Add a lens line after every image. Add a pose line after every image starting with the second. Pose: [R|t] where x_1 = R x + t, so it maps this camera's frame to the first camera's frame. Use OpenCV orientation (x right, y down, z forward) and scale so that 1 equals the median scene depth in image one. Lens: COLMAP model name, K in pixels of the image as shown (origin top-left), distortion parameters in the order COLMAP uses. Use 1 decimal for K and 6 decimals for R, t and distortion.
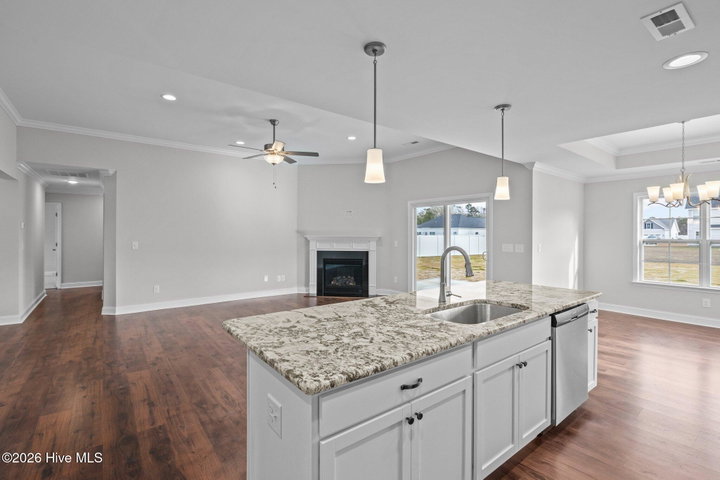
lens RADIAL K [[330.2, 0, 356.6], [0, 330.2, 232.7], [0, 0, 1]] dist [-0.003321, -0.000039]
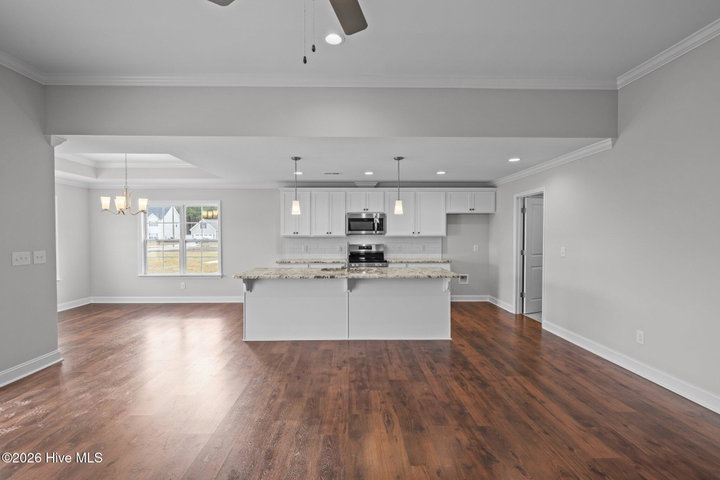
lens RADIAL K [[329.8, 0, 355.5], [0, 329.8, 238.6], [0, 0, 1]] dist [-0.000596, -0.000539]
pose [[-0.798585, -0.011051, 0.601781, -0.387713], [-0.003987, 0.999907, 0.013072, -0.001250], [-0.601869, 0.008040, -0.798554, 1.055654]]
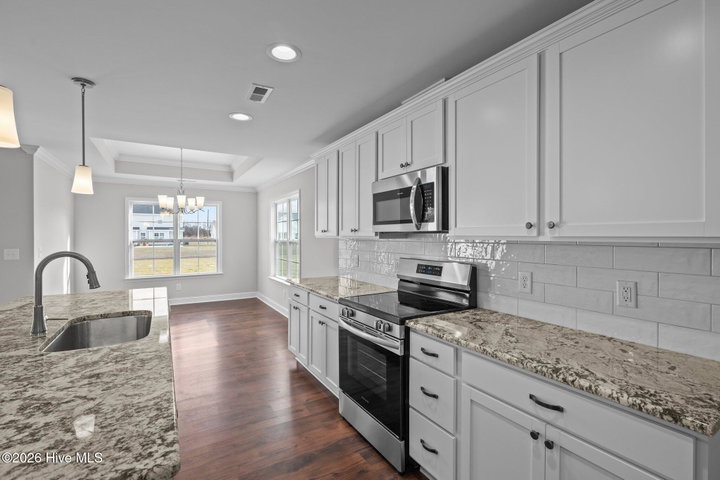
lens RADIAL K [[329.8, 0, 355.5], [0, 329.8, 238.6], [0, 0, 1]] dist [-0.000596, -0.000539]
pose [[0.134121, -0.012186, 0.990890, -0.148478], [-0.001966, 0.999919, 0.012563, 0.000257], [-0.990963, -0.003633, 0.134086, 0.108223]]
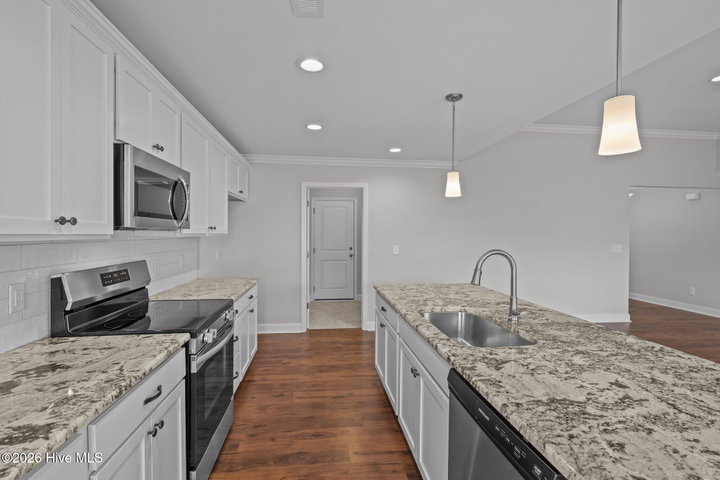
lens RADIAL K [[329.8, 0, 355.5], [0, 329.8, 238.6], [0, 0, 1]] dist [-0.000596, -0.000539]
pose [[-0.524063, 0.006759, -0.851653, 0.472740], [-0.003556, 0.999942, 0.010124, 0.003222], [0.851672, 0.008334, -0.524009, 0.466037]]
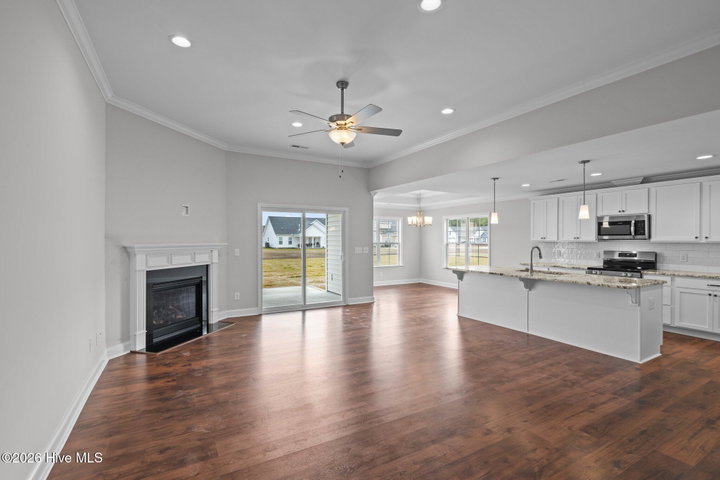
lens RADIAL K [[326.9, 0, 360.0], [0, 326.9, 240.0], [0, 0, 1]] dist [-0.000849, -0.000128]
pose [[0.143766, -0.005054, 0.989599, -0.837265], [-0.002892, 0.999981, 0.005527, -0.002864], [-0.989608, -0.003656, 0.143748, 0.758641]]
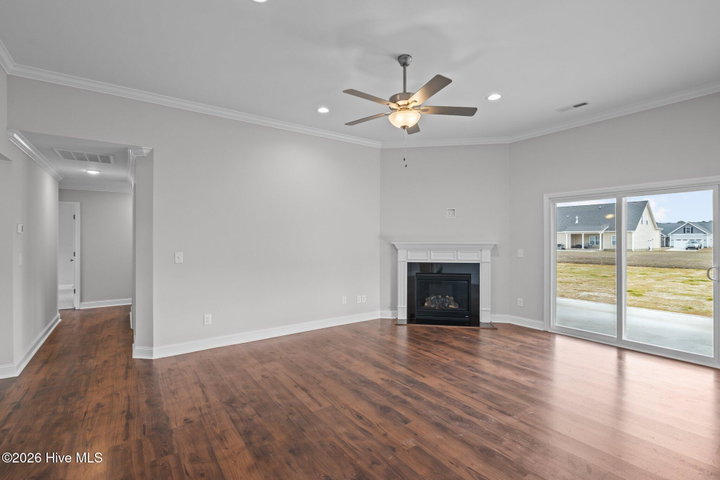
lens RADIAL K [[329.8, 0, 355.5], [0, 329.8, 238.6], [0, 0, 1]] dist [-0.000596, -0.000539]
pose [[0.998982, -0.002871, -0.045025, -0.277515], [0.002899, 0.999996, 0.000547, -0.000500], [0.045023, -0.000677, 0.998986, 0.332298]]
